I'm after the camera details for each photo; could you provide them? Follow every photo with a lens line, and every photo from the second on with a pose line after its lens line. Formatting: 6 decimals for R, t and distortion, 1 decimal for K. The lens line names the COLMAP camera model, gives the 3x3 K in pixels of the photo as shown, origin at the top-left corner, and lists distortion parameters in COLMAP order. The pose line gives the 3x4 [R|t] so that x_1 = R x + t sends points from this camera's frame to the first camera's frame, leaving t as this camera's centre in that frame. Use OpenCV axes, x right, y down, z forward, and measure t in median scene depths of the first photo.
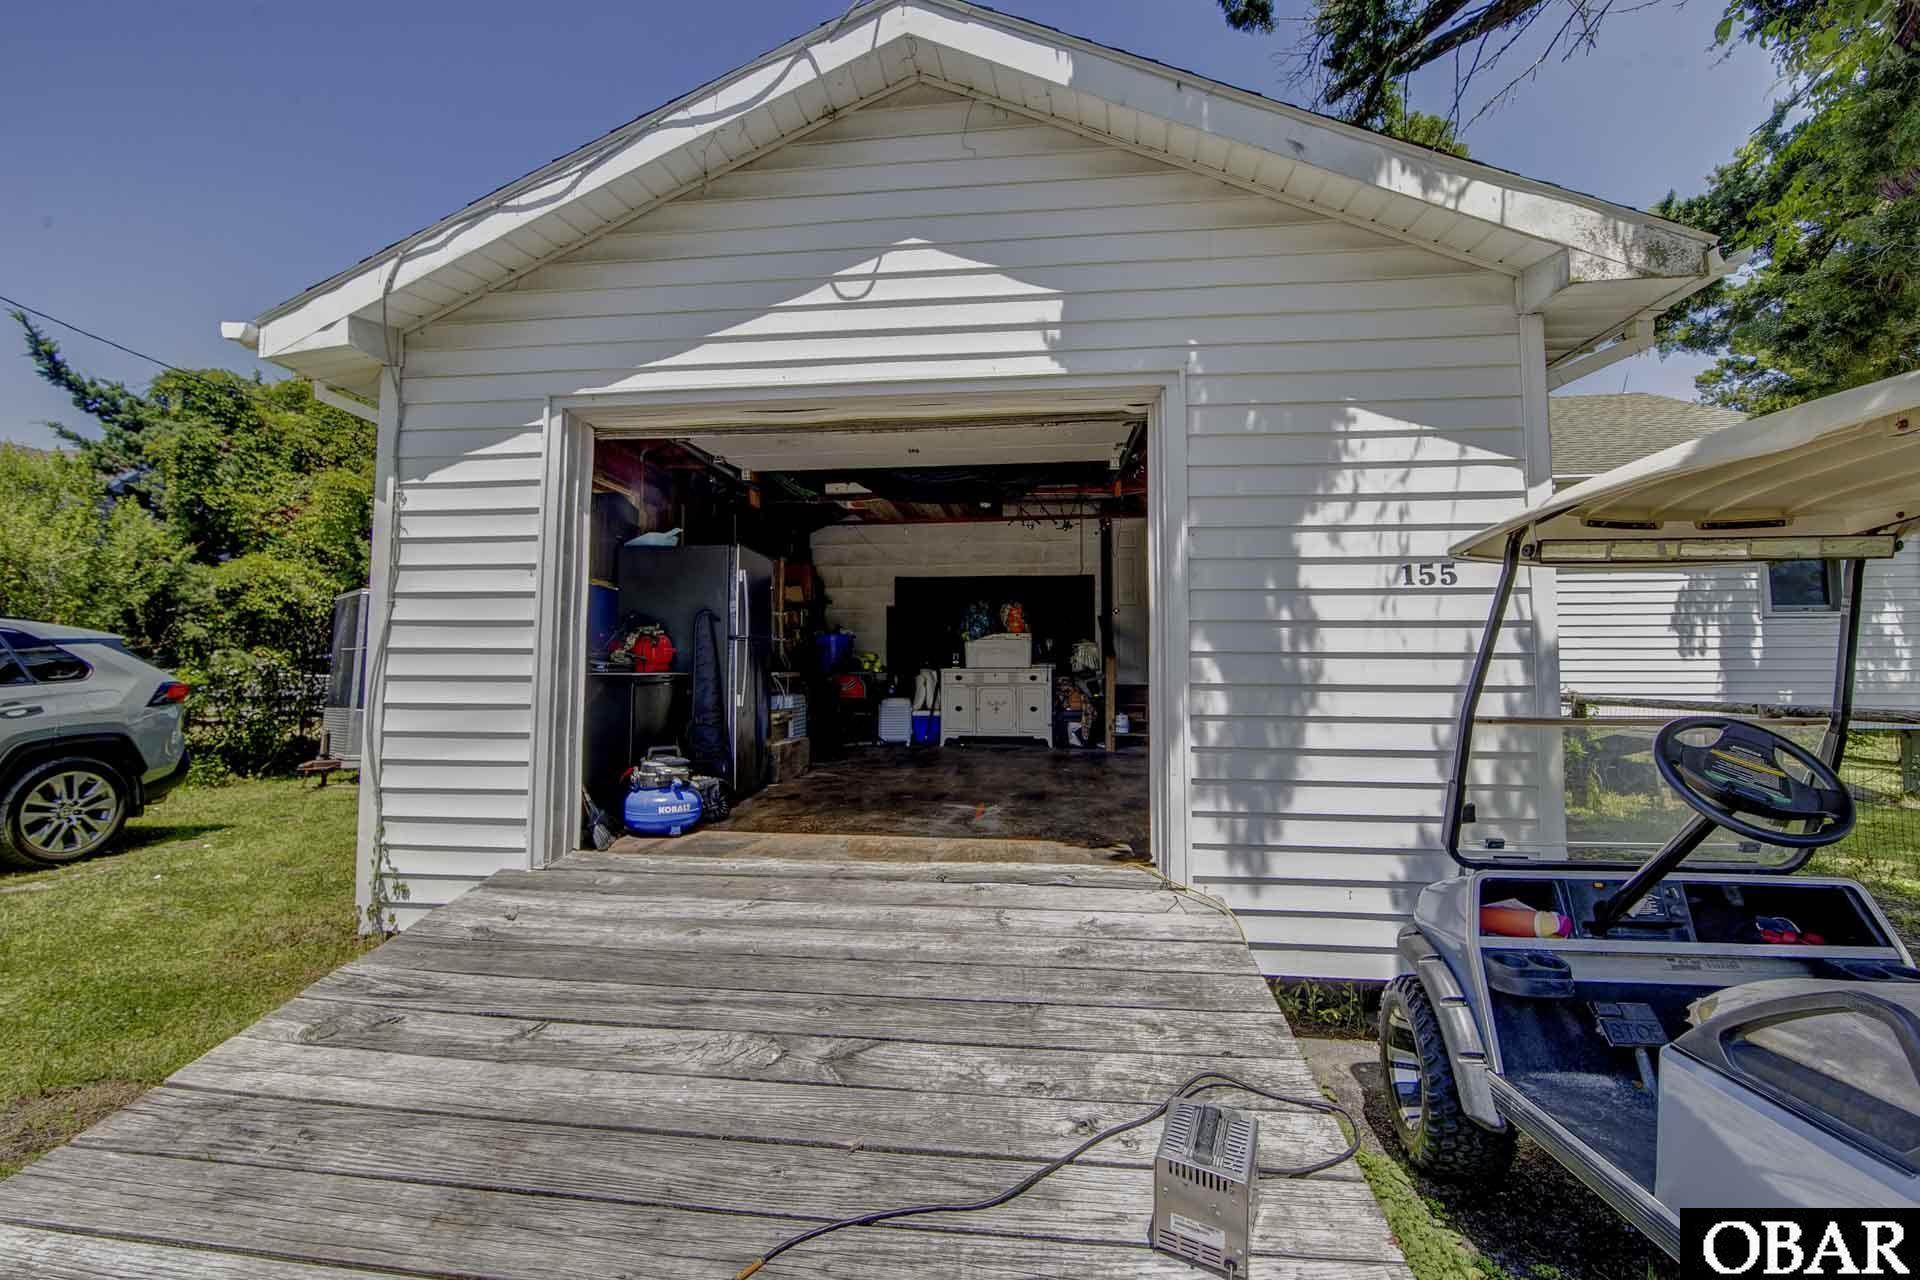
lens RADIAL K [[809.9, 0, 970.6], [0, 809.9, 599.8], [0, 0, 1]] dist [-0.006302, 0.000268]
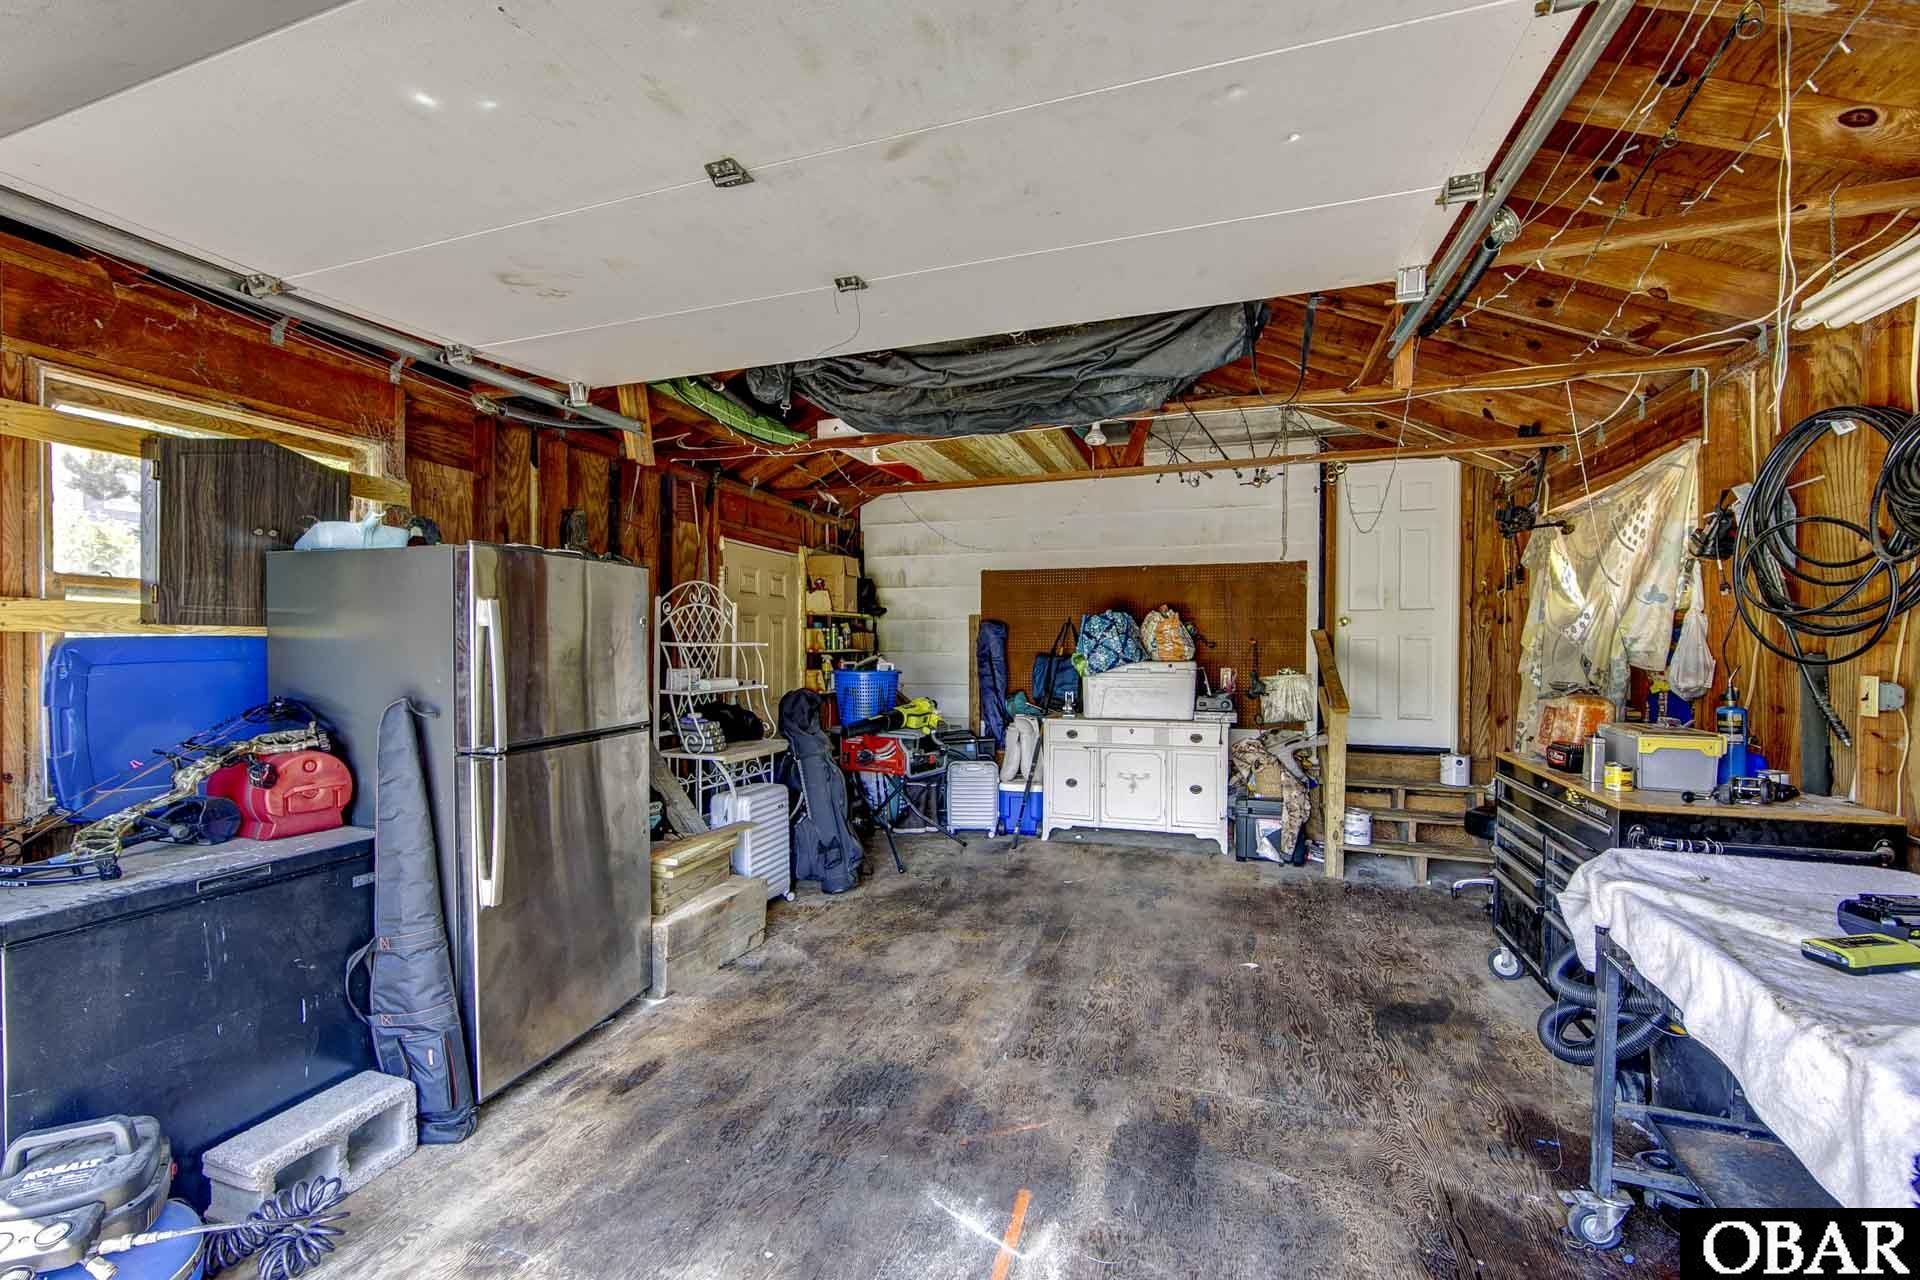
lens RADIAL K [[776.4, 0, 953.9], [0, 776.4, 651.8], [0, 0, 1]] dist [-0.002780, -0.000030]
pose [[0.969474, 0.006155, -0.245118, 0.044003], [0.019368, 0.994639, 0.101579, -0.029701], [0.244429, -0.103226, 0.964157, 0.406096]]
